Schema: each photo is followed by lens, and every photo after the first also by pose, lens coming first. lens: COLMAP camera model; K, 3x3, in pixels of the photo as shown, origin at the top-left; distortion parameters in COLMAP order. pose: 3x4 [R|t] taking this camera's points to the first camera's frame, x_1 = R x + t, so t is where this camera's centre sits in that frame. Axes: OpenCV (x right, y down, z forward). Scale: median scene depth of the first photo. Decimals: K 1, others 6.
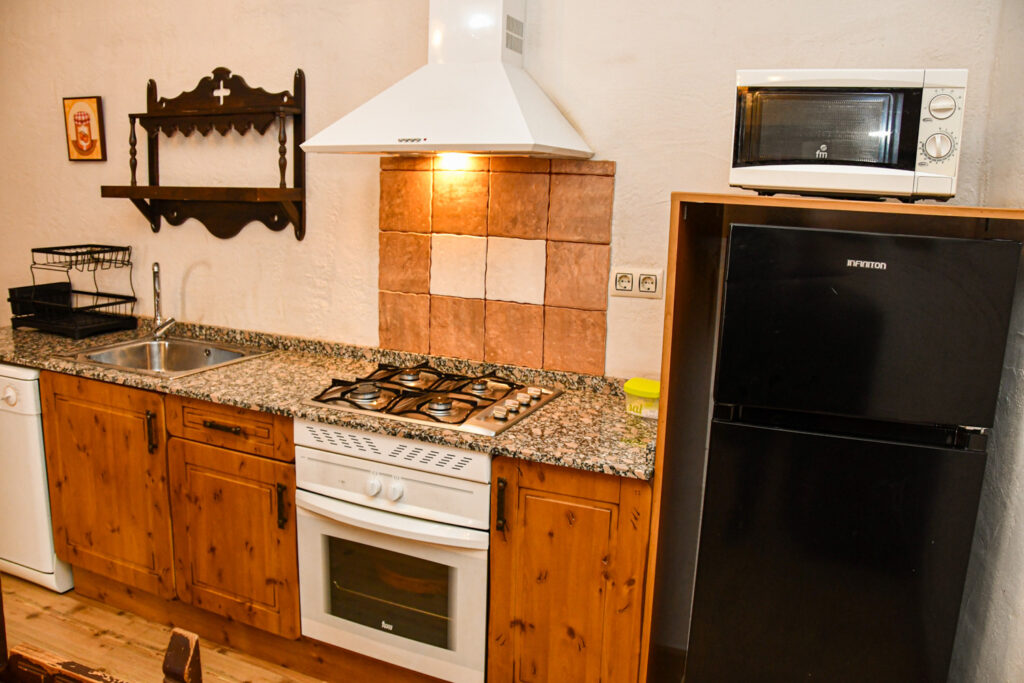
lens RADIAL K [[792.8, 0, 512.0], [0, 792.8, 341.5], [0, 0, 1]] dist [-0.182051, 0.134126]
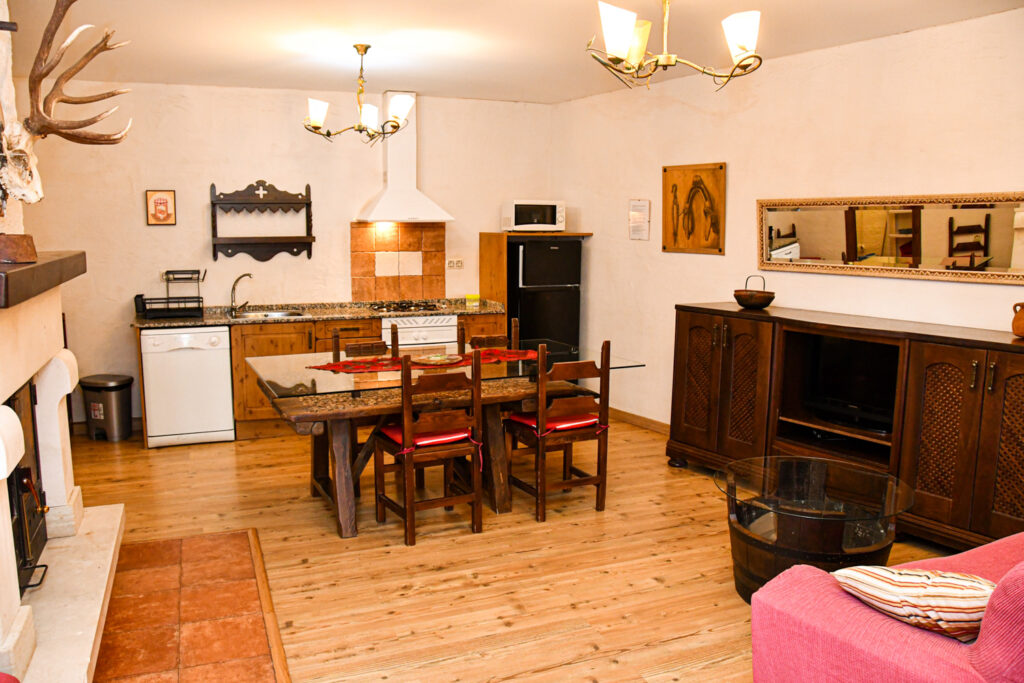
lens RADIAL K [[792.8, 0, 512.0], [0, 792.8, 341.5], [0, 0, 1]] dist [-0.182051, 0.134126]
pose [[0.698897, -0.130285, 0.703255, -1.513378], [0.155205, 0.987466, 0.028695, 0.133034], [-0.698179, 0.089094, 0.710358, -1.007524]]
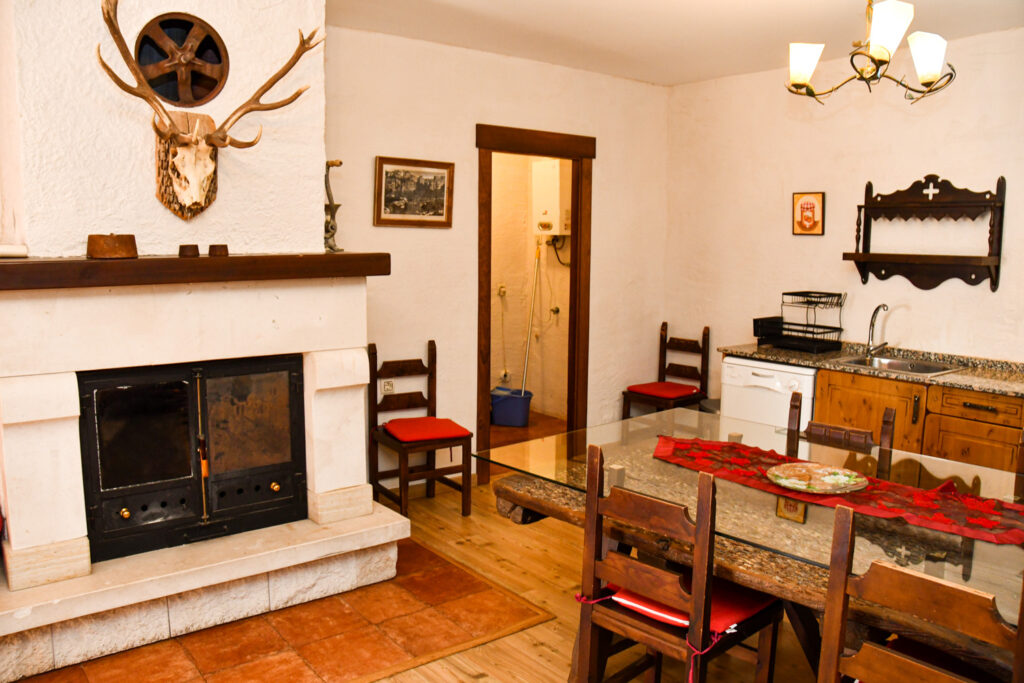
lens RADIAL K [[792.8, 0, 512.0], [0, 792.8, 341.5], [0, 0, 1]] dist [-0.182051, 0.134126]
pose [[0.878518, 0.037616, -0.476225, -0.400737], [-0.074080, 0.995563, -0.058022, 0.114318], [0.471930, 0.086252, 0.877407, -0.672633]]
